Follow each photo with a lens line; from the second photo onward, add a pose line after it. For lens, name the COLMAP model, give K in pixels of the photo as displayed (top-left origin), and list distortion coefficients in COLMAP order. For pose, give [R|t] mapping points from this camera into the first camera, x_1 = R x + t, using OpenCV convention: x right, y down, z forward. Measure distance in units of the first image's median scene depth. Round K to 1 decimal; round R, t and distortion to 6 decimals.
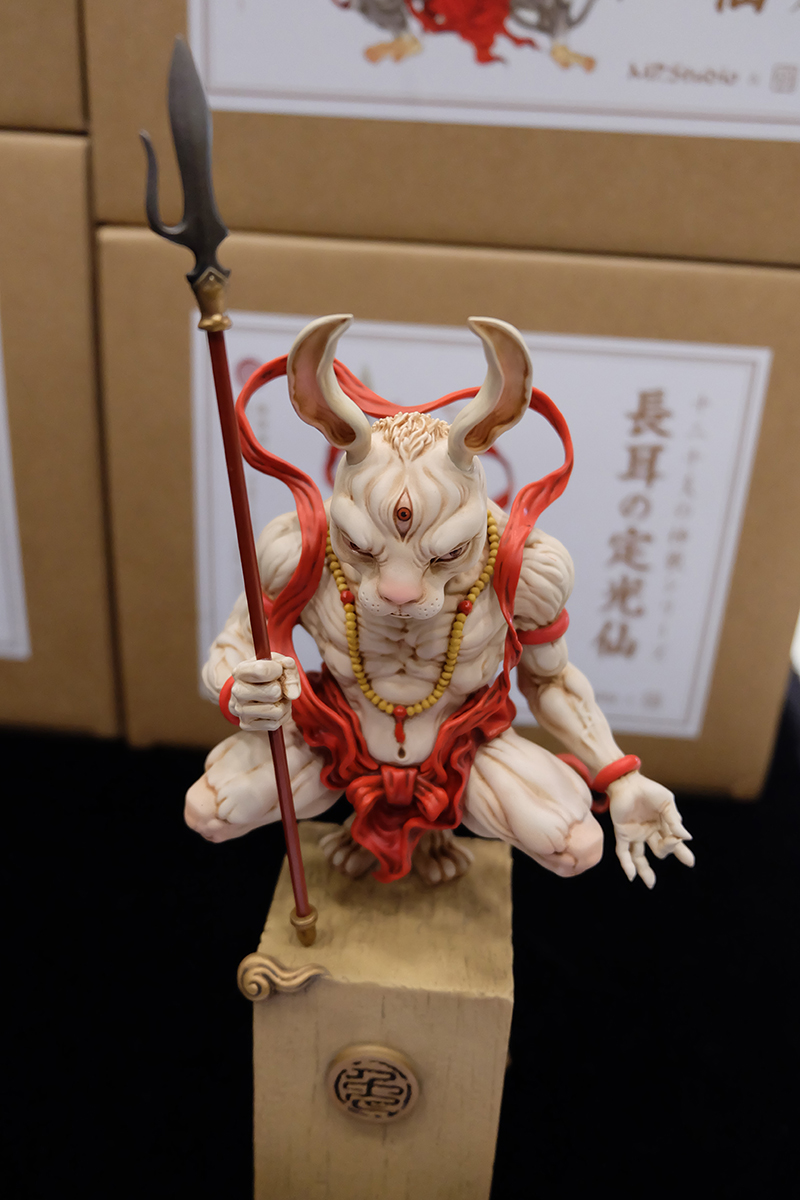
lens RADIAL K [[1009.8, 0, 400.0], [0, 1009.8, 600.0], [0, 0, 1]] dist [0.035444, -0.001284]
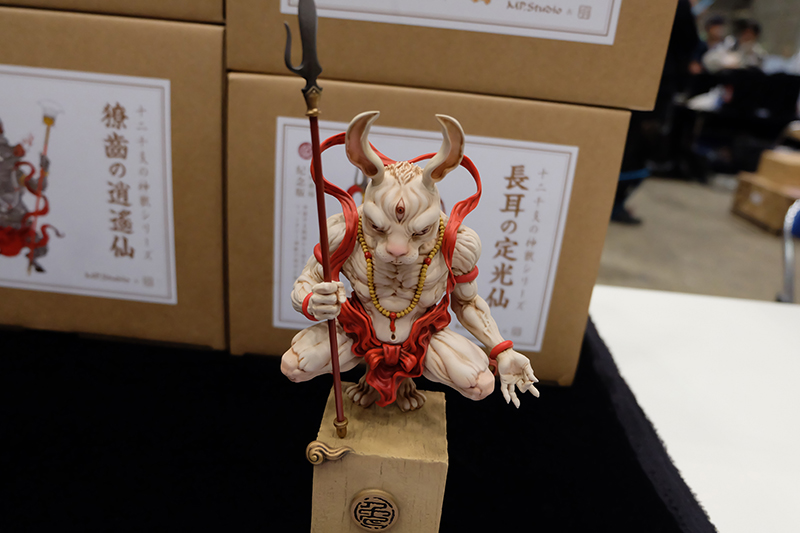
lens RADIAL K [[578.6, 0, 400.0], [0, 578.6, 266.5], [0, 0, 1]] dist [0.001374, 0.000664]
pose [[0.998681, 0.017409, 0.048293, -0.041534], [-0.015259, 0.998891, -0.044536, 0.064504], [-0.049015, 0.043741, 0.997840, -0.125057]]
